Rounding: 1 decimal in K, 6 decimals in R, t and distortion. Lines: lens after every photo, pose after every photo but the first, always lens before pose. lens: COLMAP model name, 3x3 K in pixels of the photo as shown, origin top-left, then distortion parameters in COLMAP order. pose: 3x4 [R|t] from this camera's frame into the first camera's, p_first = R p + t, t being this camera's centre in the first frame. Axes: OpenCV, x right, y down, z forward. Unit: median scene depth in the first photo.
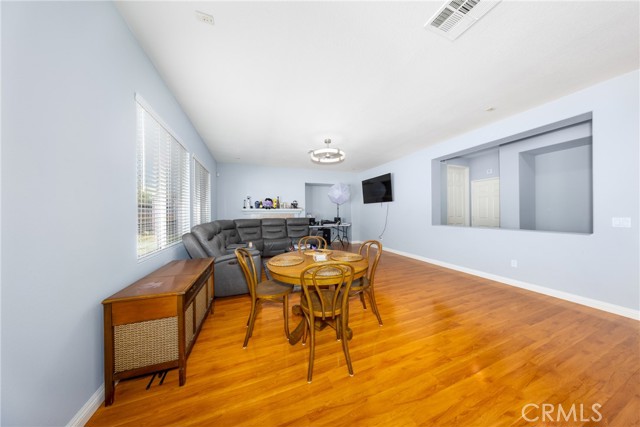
lens RADIAL K [[185.9, 0, 320.6], [0, 185.9, 213.7], [0, 0, 1]] dist [-0.005112, -0.000193]
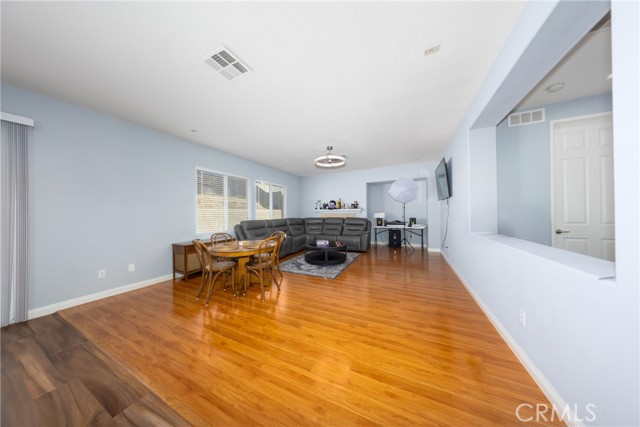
lens RADIAL K [[185.9, 0, 320.0], [0, 185.9, 214.7], [0, 0, 1]] dist [-0.005112, -0.000193]
pose [[0.682587, 0.006370, -0.730777, 0.539131], [0.003951, 0.999915, 0.012406, -0.008102], [0.730794, -0.011356, 0.682504, 0.139272]]
